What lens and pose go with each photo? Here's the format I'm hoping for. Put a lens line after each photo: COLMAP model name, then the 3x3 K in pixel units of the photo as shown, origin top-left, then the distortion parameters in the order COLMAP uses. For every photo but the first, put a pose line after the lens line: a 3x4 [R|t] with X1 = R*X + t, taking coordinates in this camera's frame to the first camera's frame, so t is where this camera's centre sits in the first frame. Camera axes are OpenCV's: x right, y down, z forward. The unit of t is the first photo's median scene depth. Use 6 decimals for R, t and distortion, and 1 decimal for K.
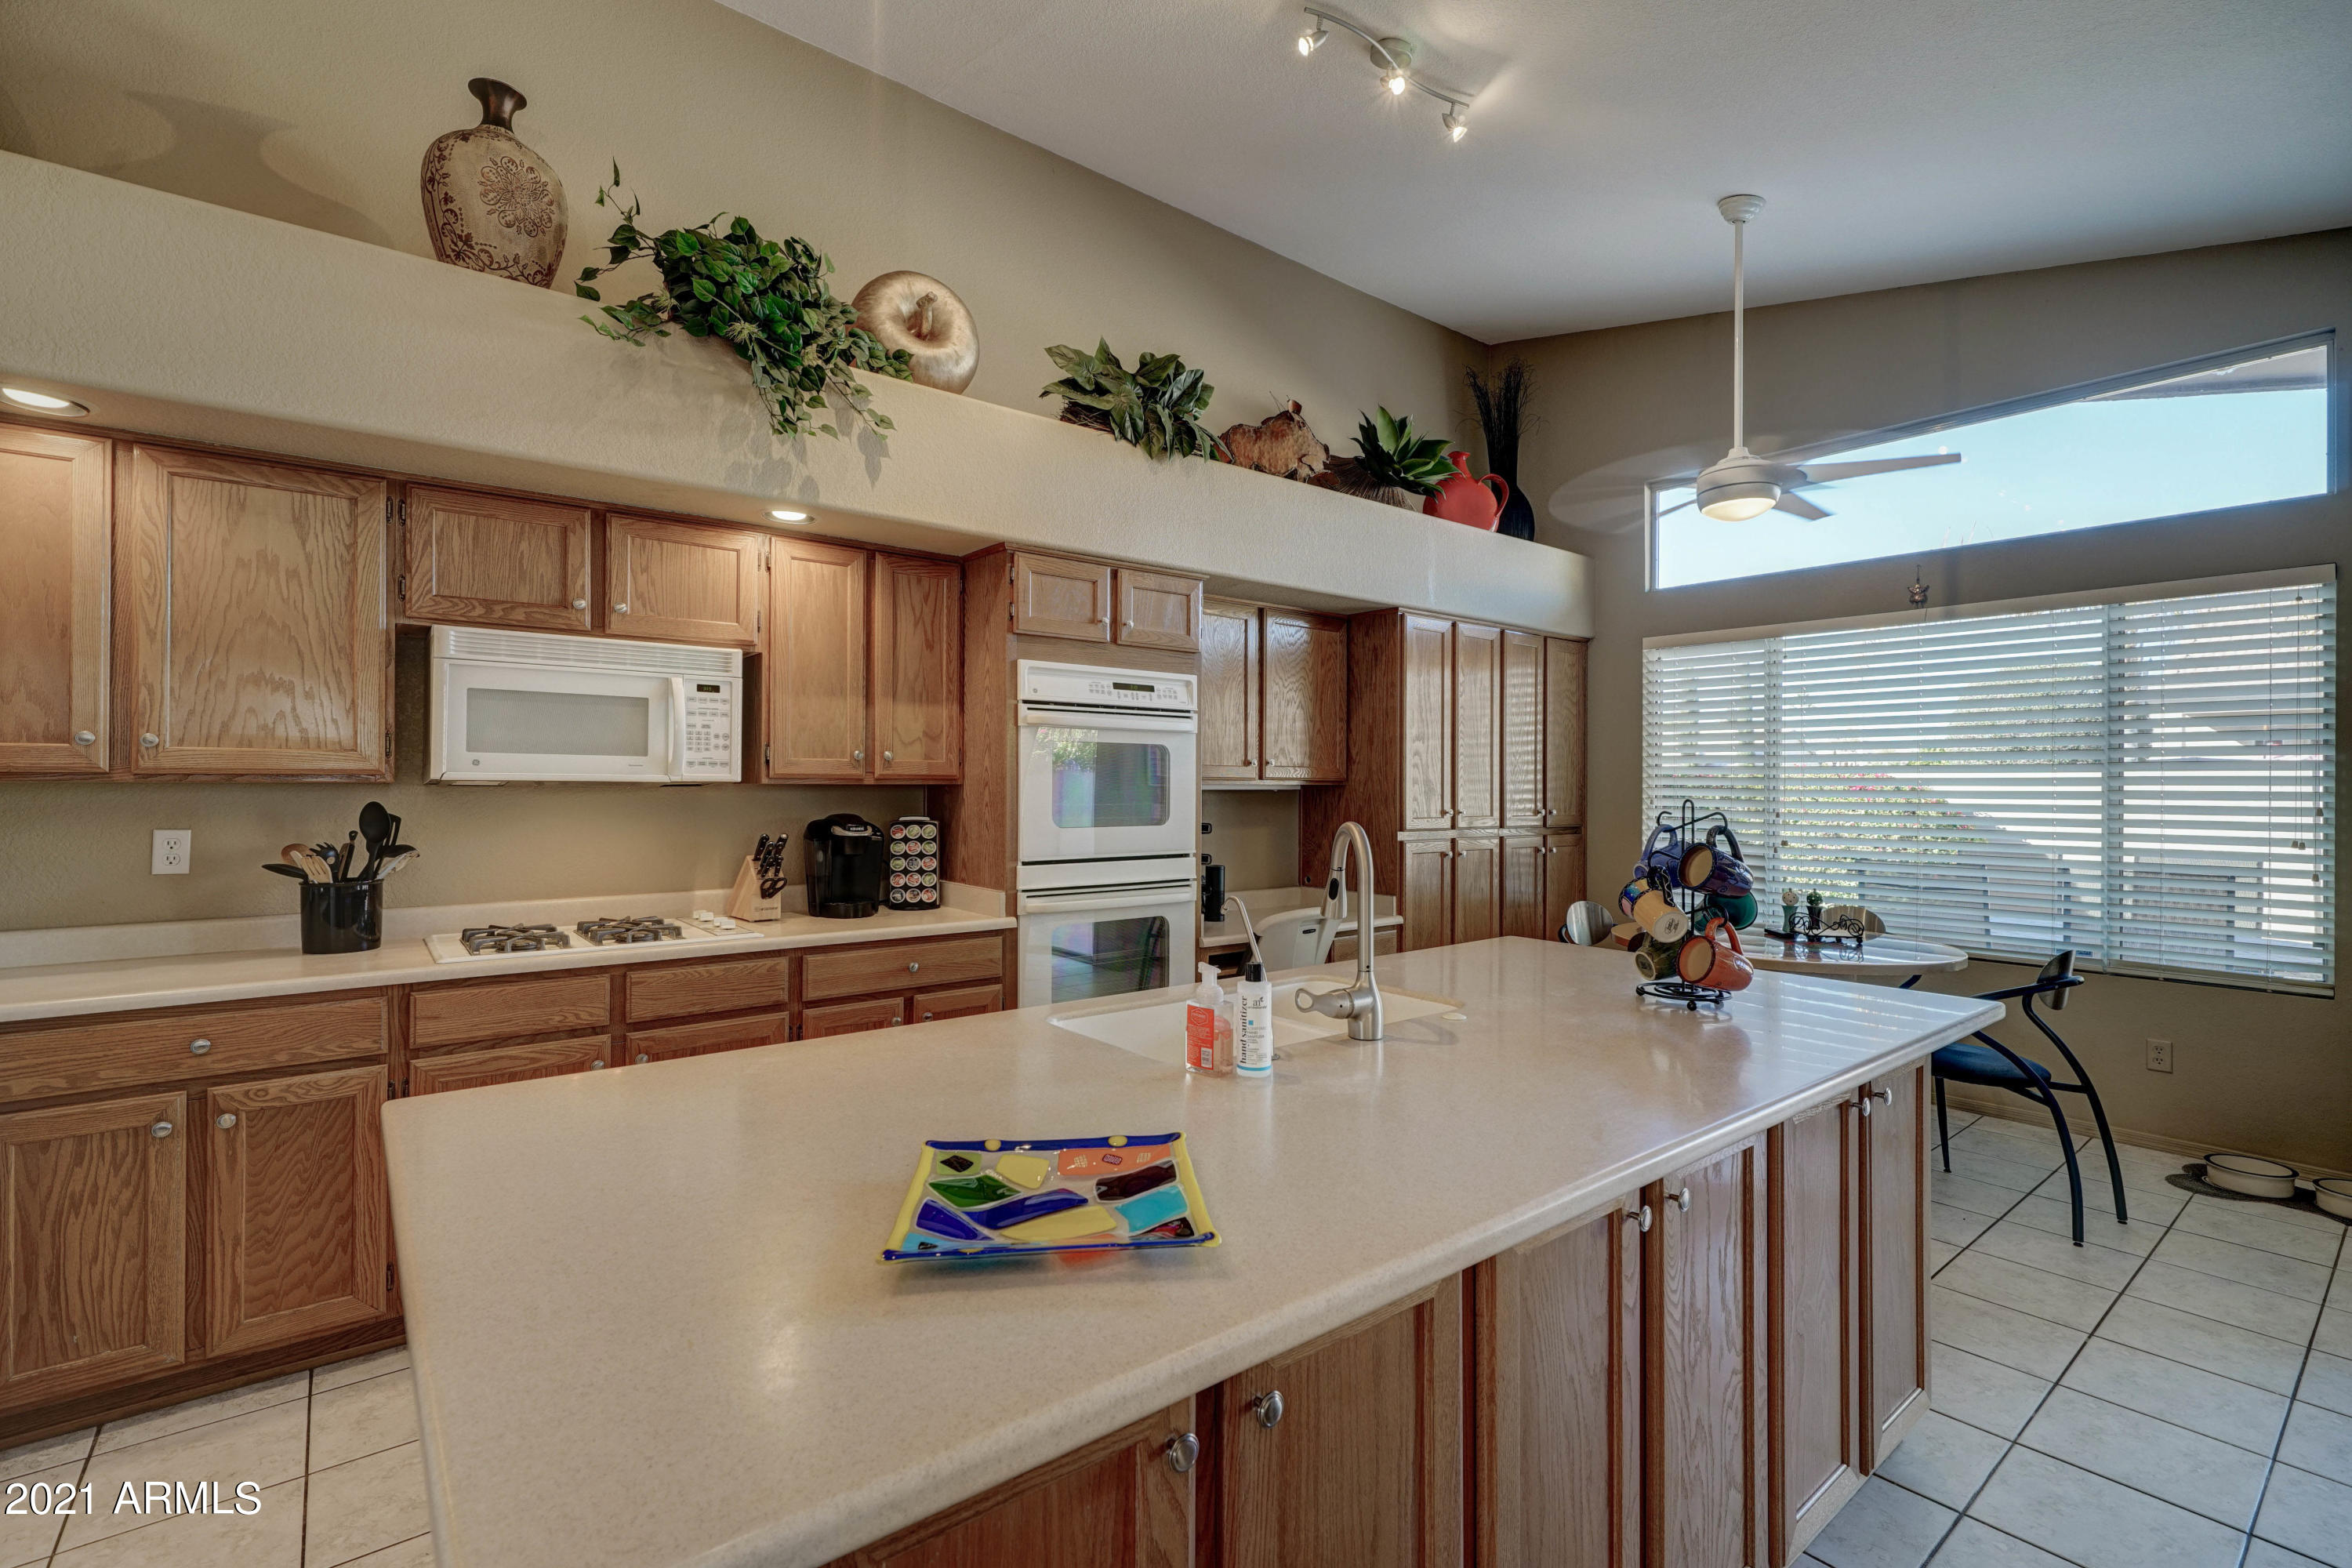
lens RADIAL K [[1040.5, 0, 1169.1], [0, 1040.5, 773.8], [0, 0, 1]] dist [0.004641, -0.000196]
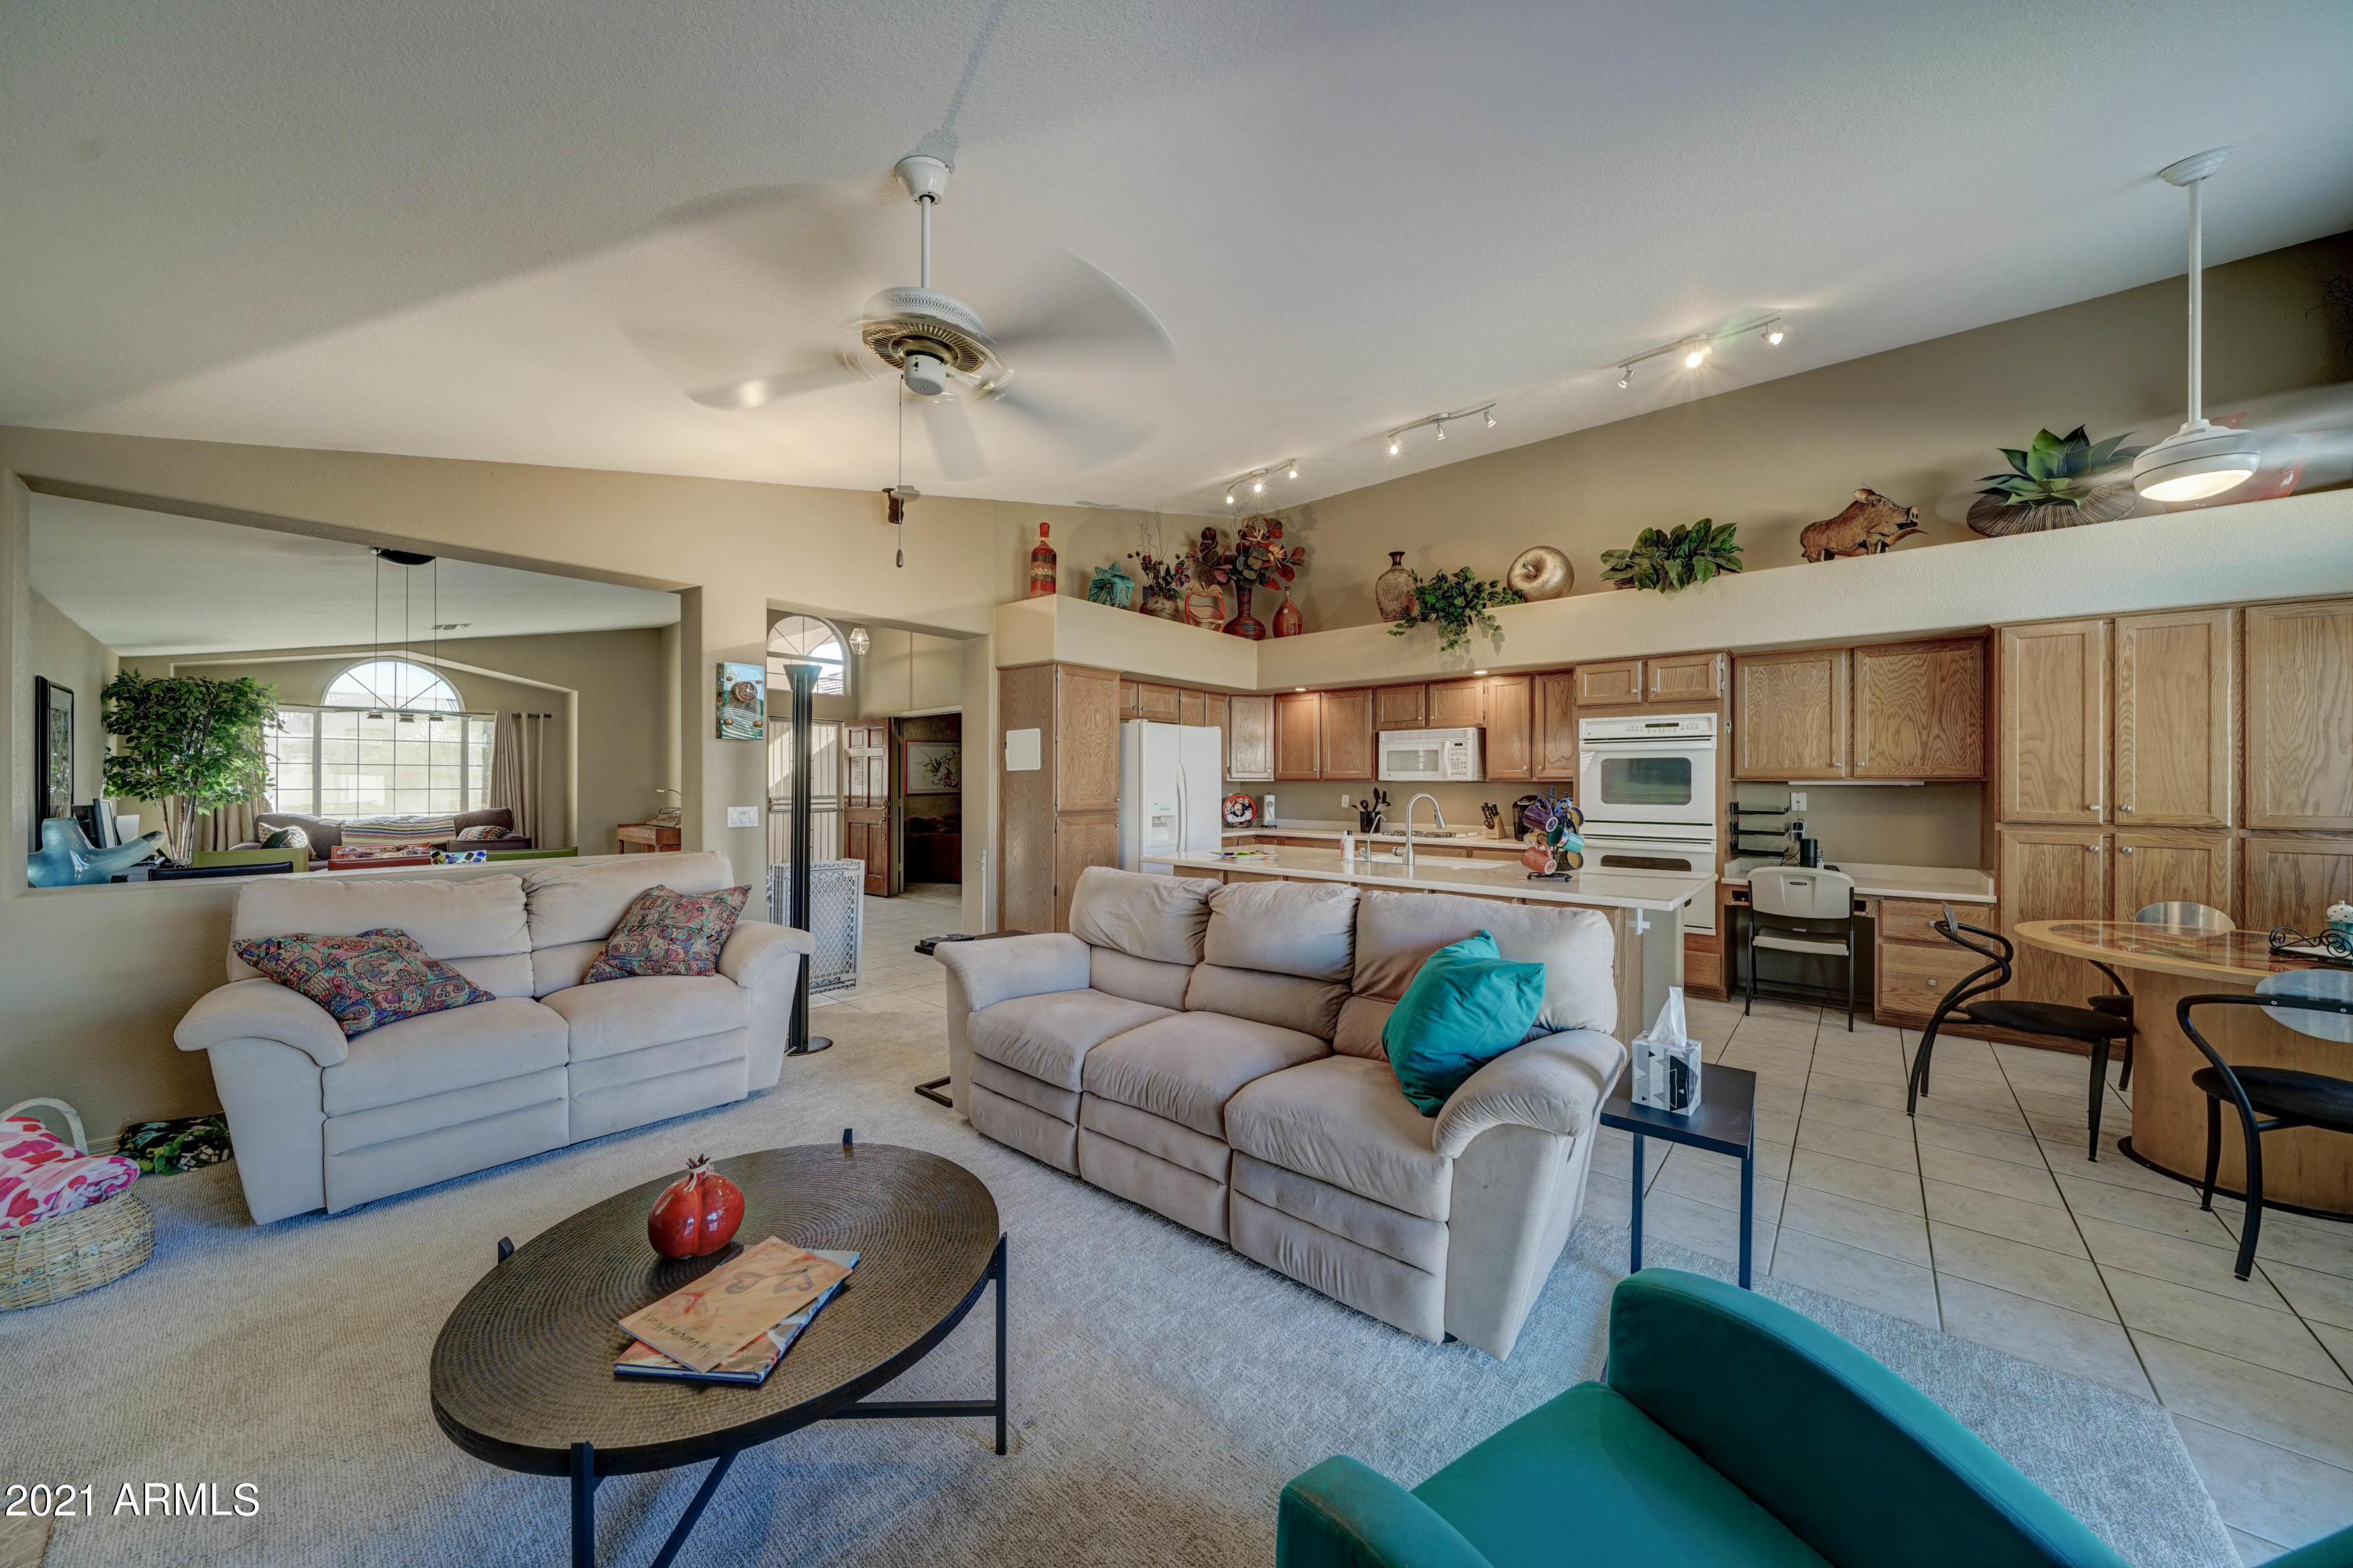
lens RADIAL K [[799.9, 0, 1173.4], [0, 799.9, 782.3], [0, 0, 1]] dist [-0.006766, 0.000023]
pose [[0.184364, -0.004523, -0.982848, 1.299961], [0.008348, 0.999961, -0.003036, 0.011159], [0.982823, -0.007646, 0.184395, -0.057563]]
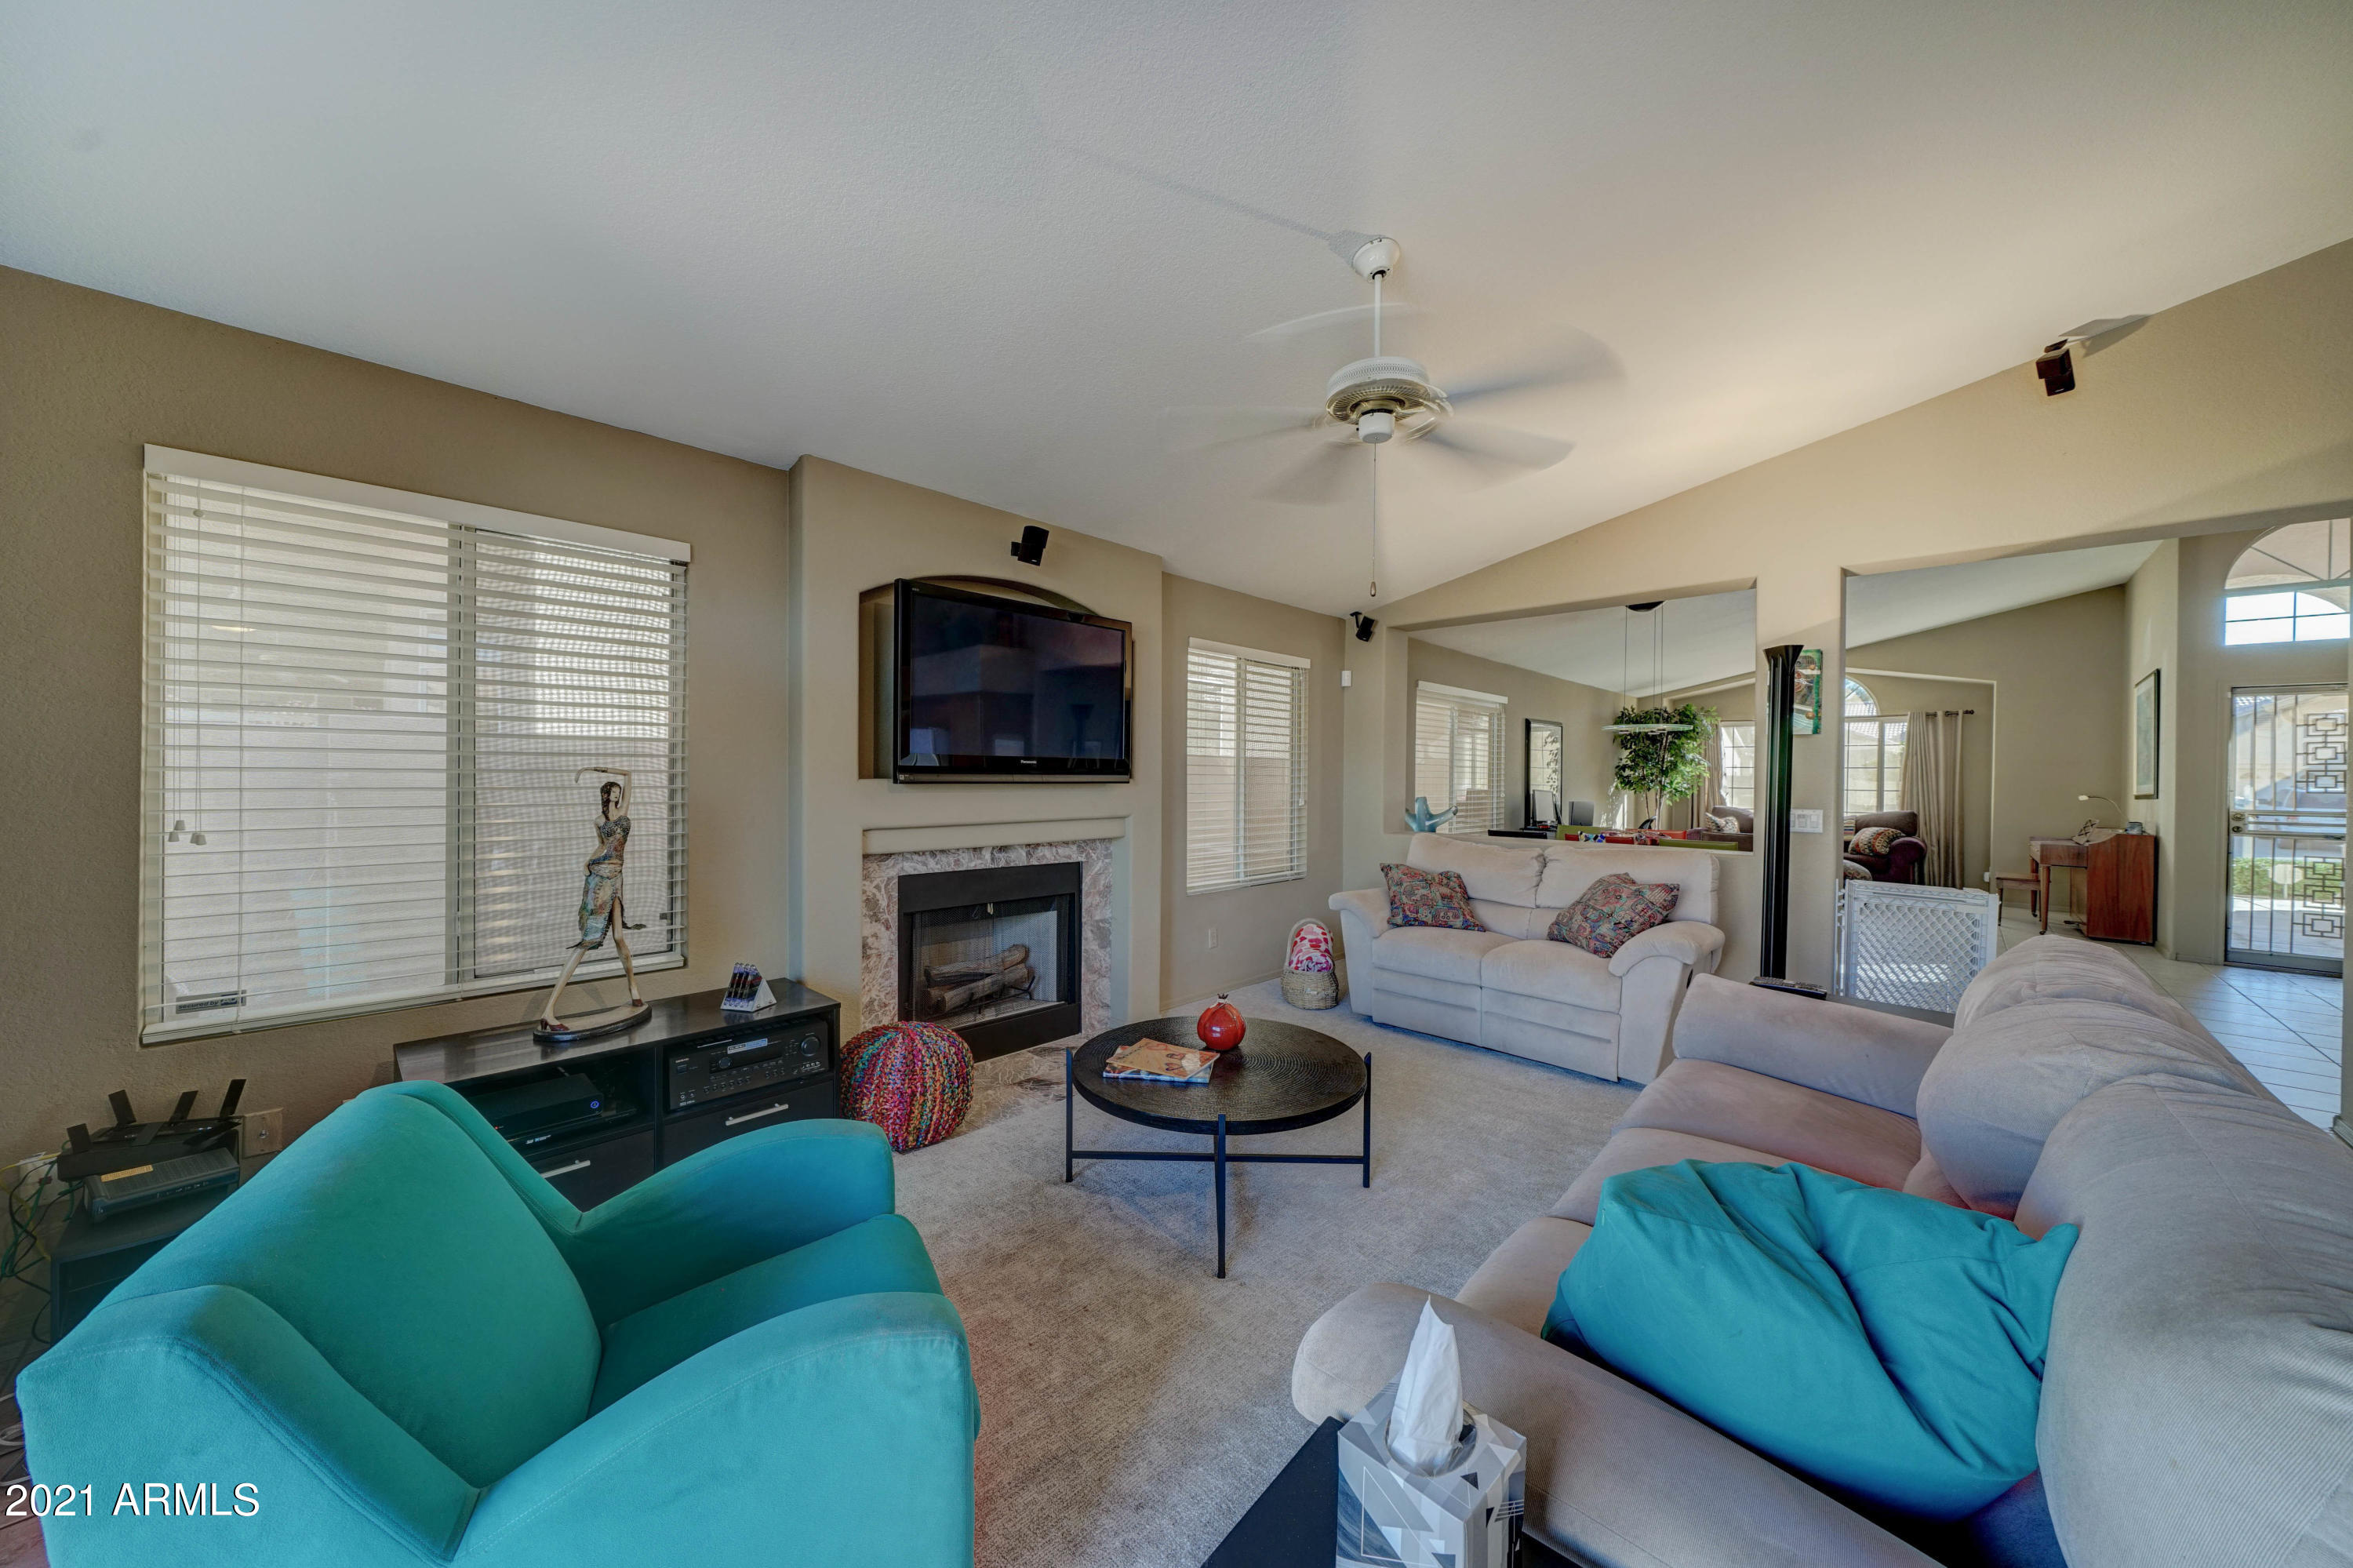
lens RADIAL K [[799.9, 0, 1176.5], [0, 799.9, 775.3], [0, 0, 1]] dist [-0.006766, 0.000023]
pose [[-0.991709, -0.016364, -0.127457, 0.936755], [-0.015269, 0.999838, -0.009563, 0.016923], [0.127593, -0.007538, -0.991798, 0.551512]]
